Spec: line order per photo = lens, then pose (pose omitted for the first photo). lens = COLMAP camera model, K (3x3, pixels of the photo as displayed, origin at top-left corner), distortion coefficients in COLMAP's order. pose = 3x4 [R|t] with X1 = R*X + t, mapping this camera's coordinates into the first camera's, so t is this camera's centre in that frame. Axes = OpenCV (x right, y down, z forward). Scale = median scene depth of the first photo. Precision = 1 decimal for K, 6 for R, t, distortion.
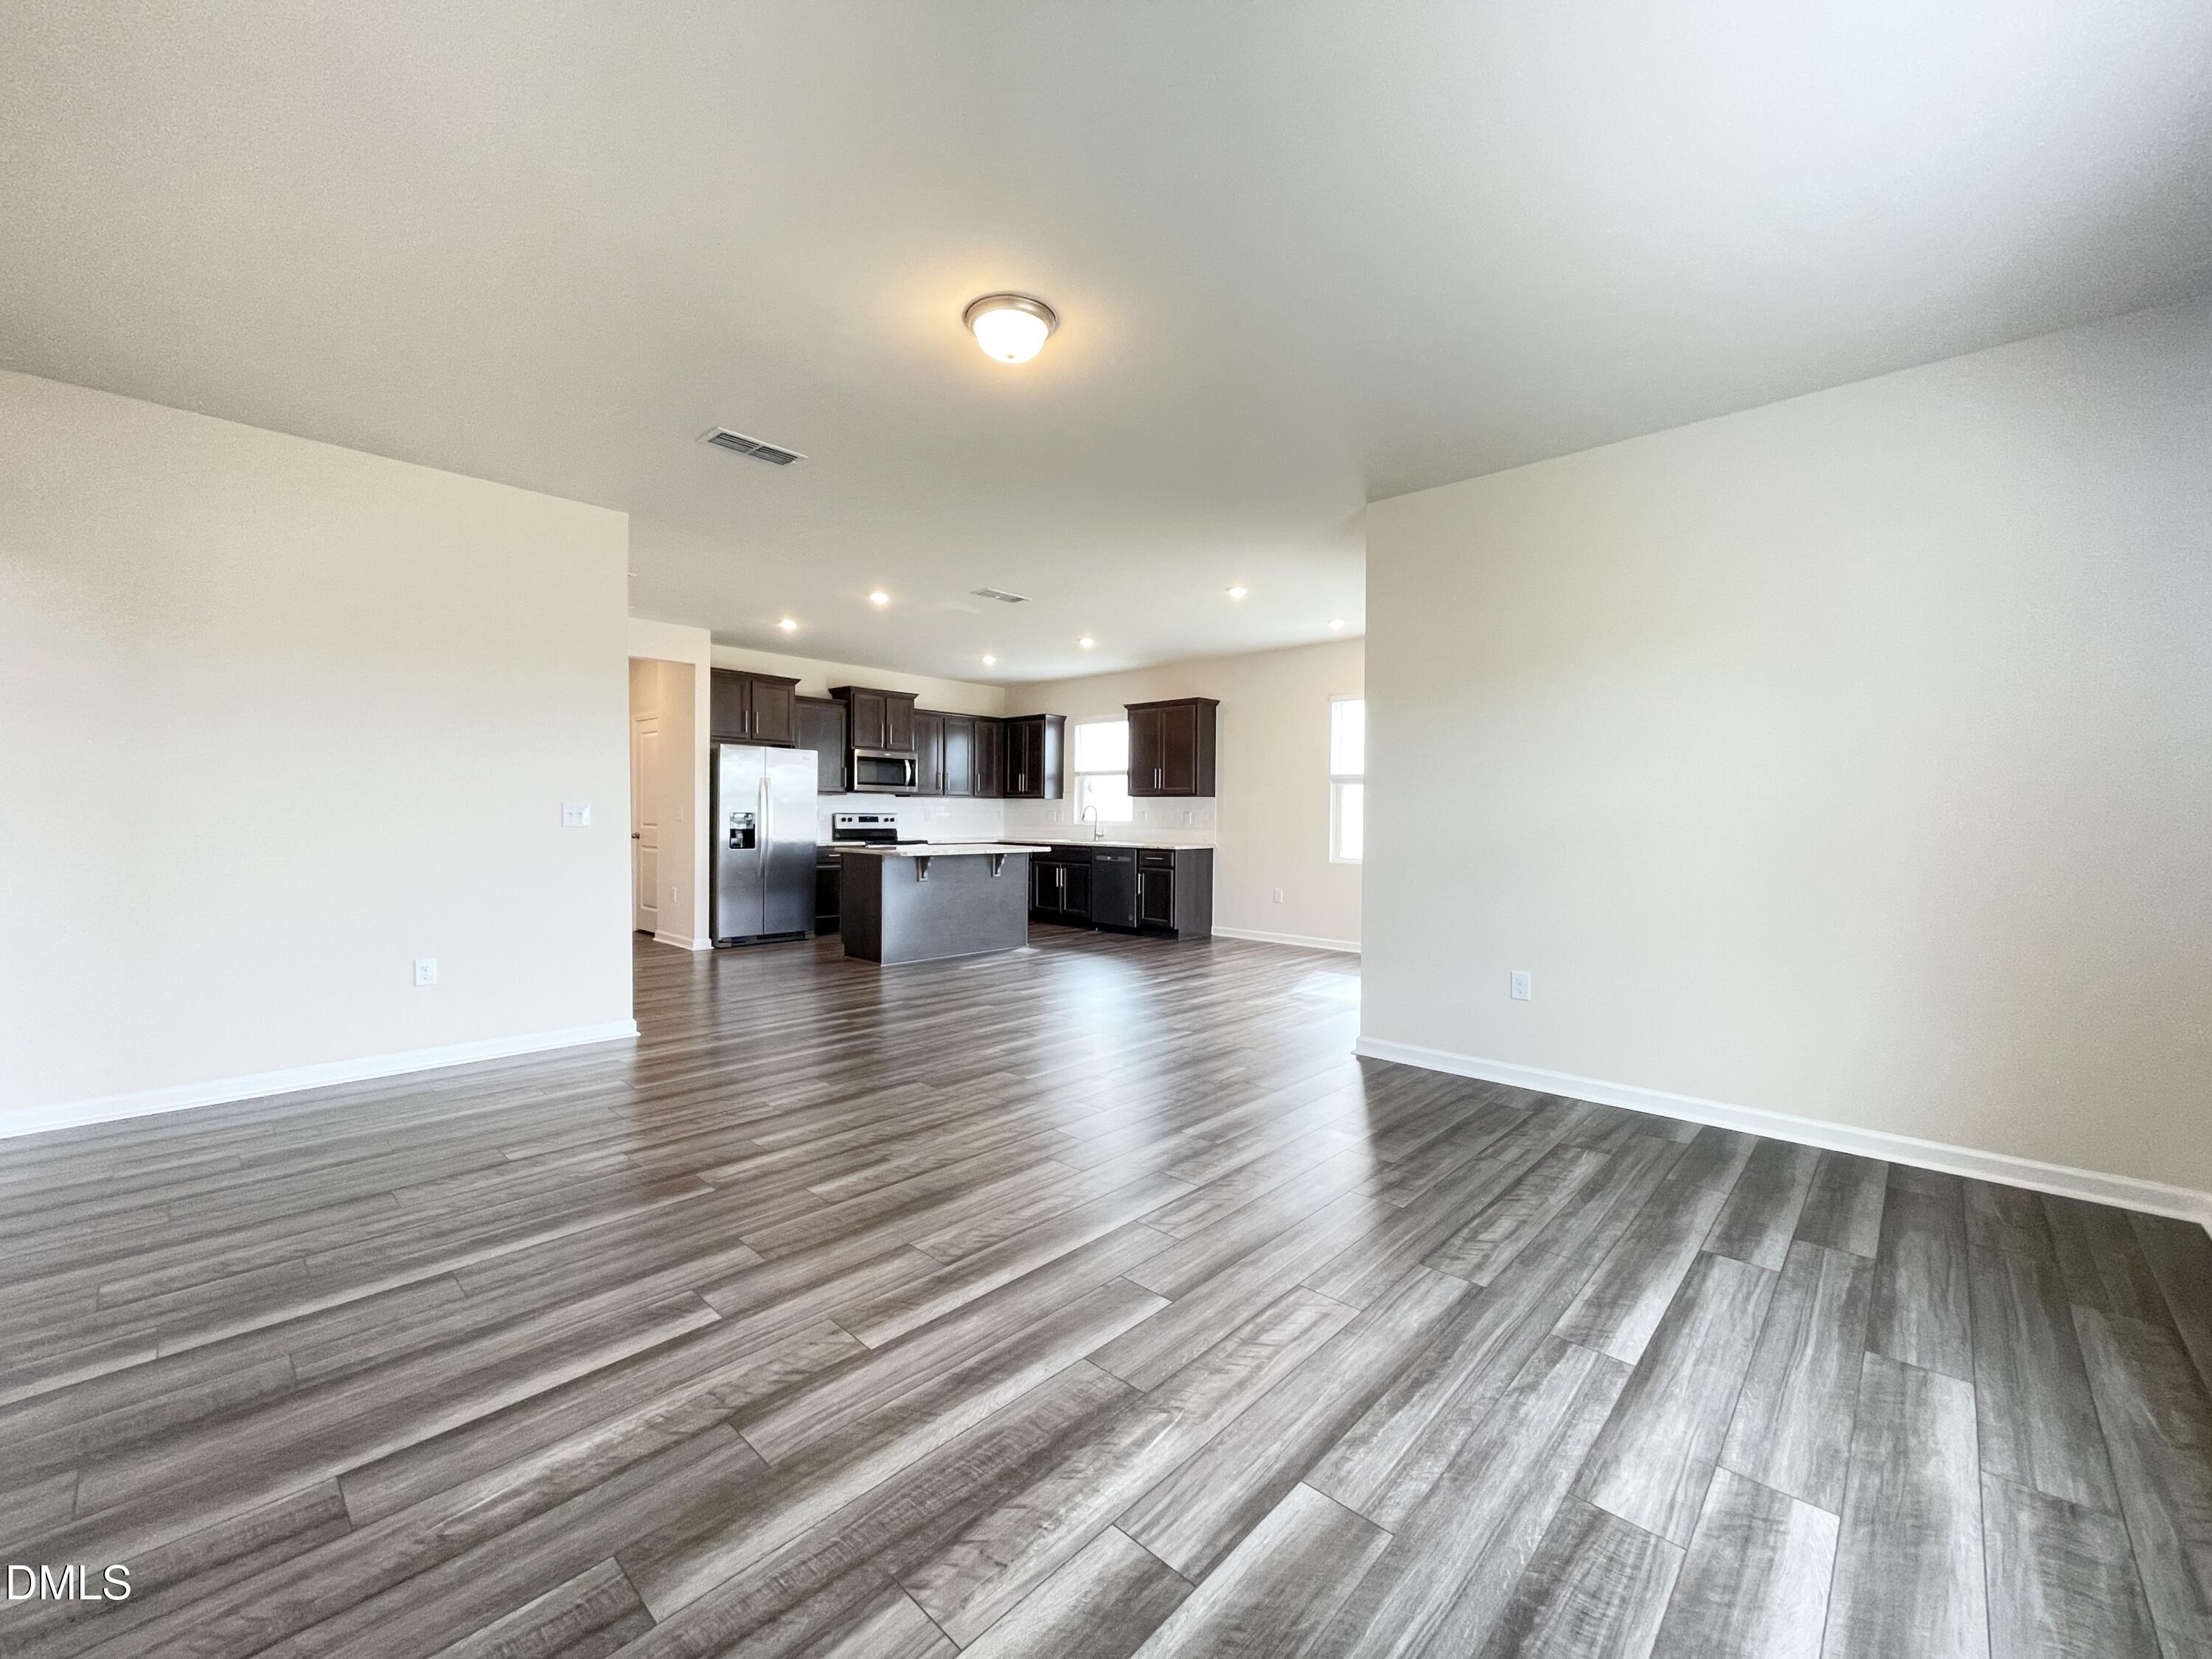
lens RADIAL K [[891.2, 0, 1088.7], [0, 891.2, 835.3], [0, 0, 1]] dist [-0.001802, -0.000861]
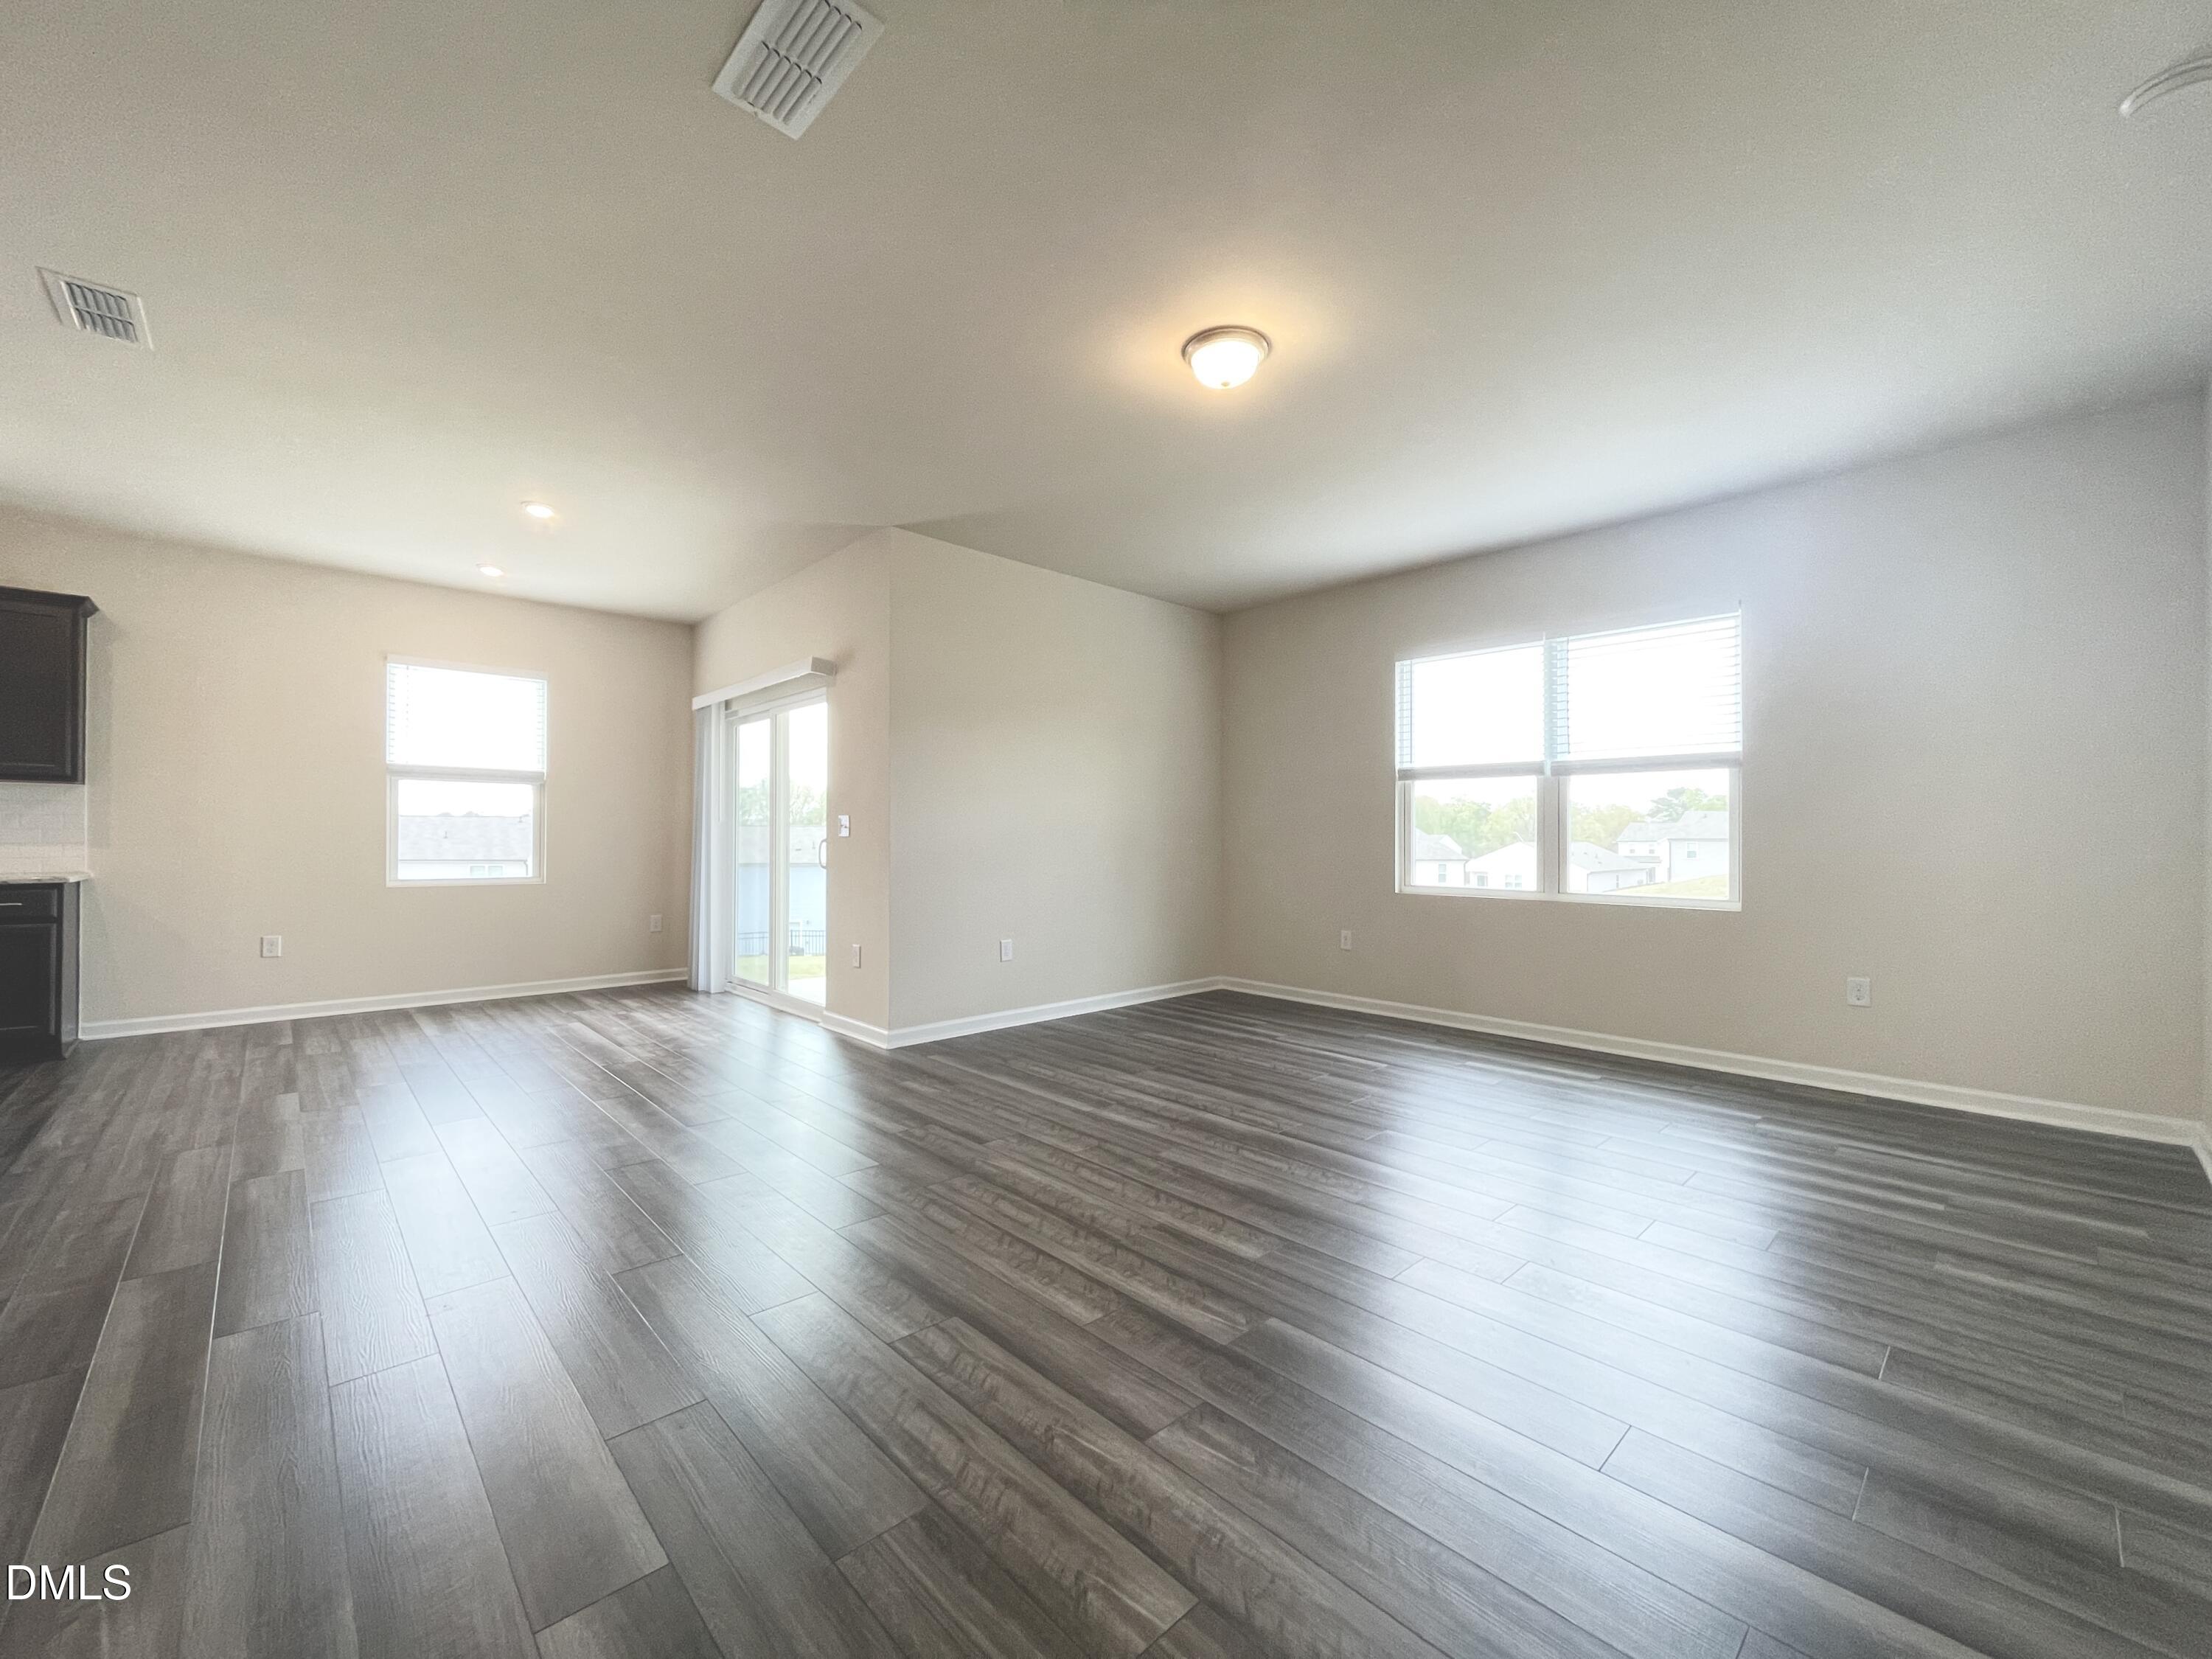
lens RADIAL K [[891.2, 0, 1101.9], [0, 891.2, 834.4], [0, 0, 1]] dist [-0.001802, -0.000861]
pose [[0.053854, 0.000449, 0.998549, -0.351890], [0.018645, 0.999825, -0.001456, -0.000742], [-0.998375, 0.018697, 0.053836, 0.331043]]
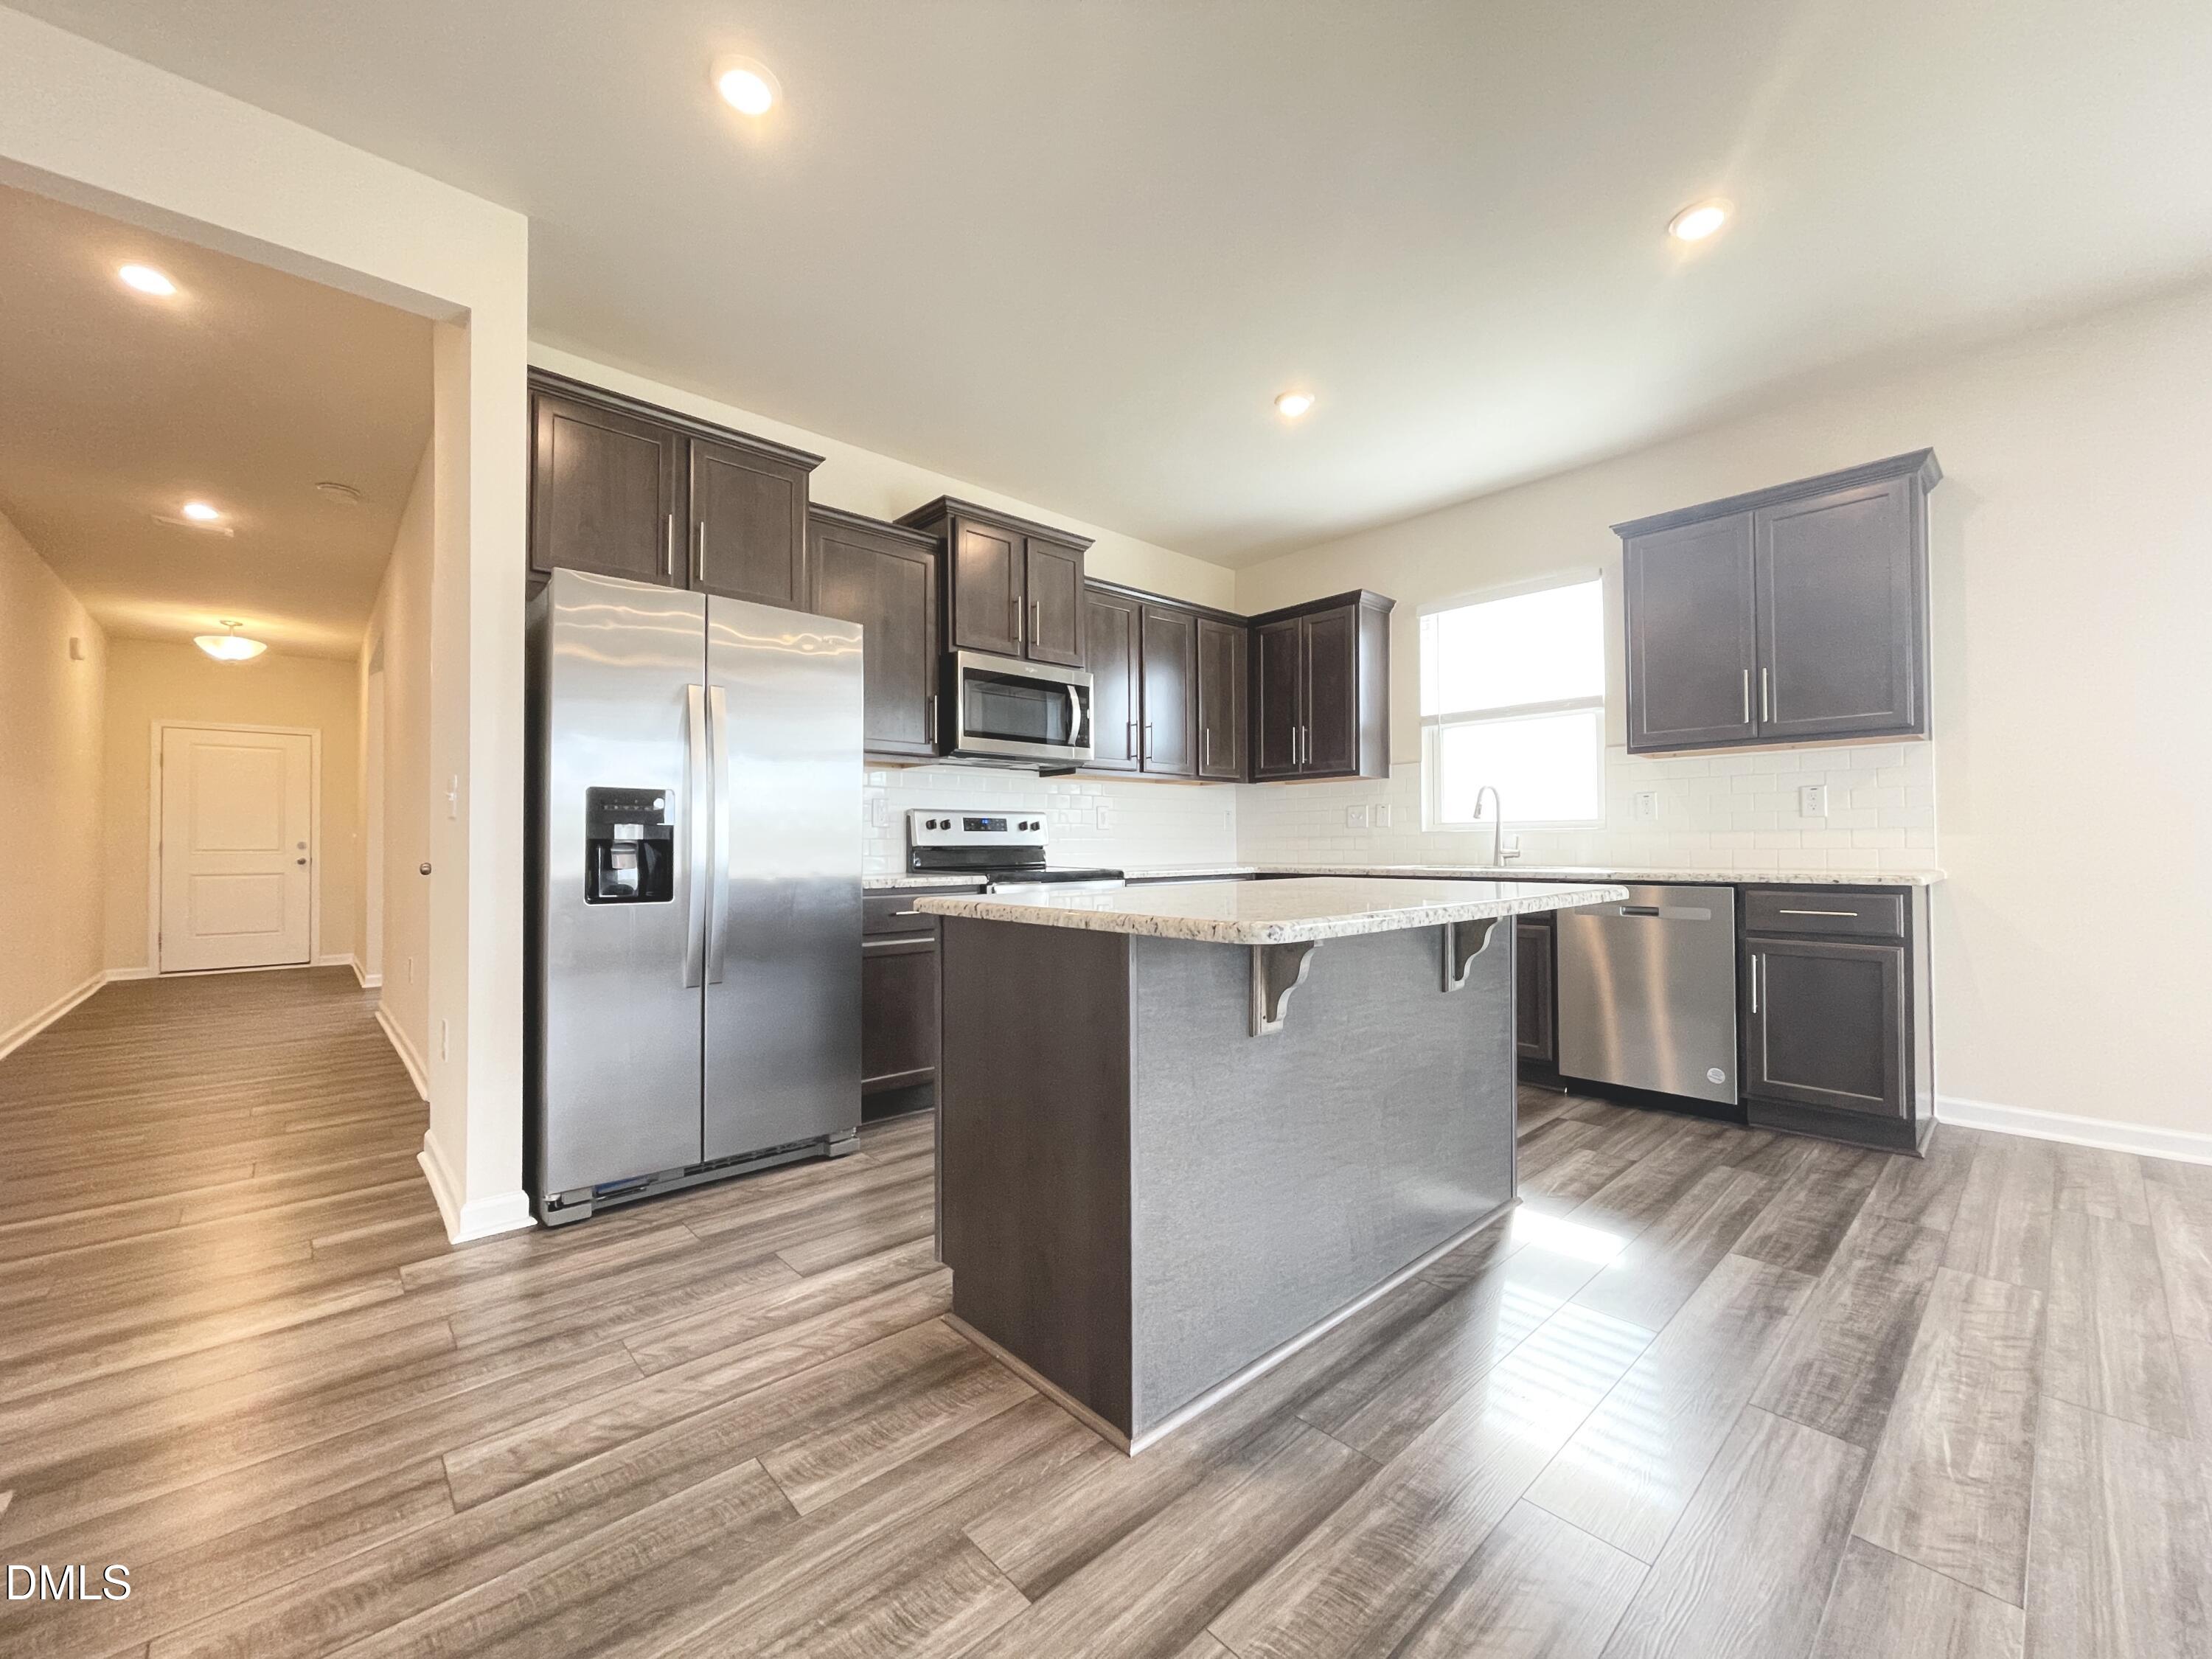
lens RADIAL K [[891.2, 0, 1103.9], [0, 891.2, 833.7], [0, 0, 1]] dist [-0.001802, -0.000861]
pose [[0.998182, -0.015564, -0.058226, -0.169675], [0.013614, 0.999338, -0.033746, 0.002597], [0.058713, 0.032892, 0.997733, 0.586054]]
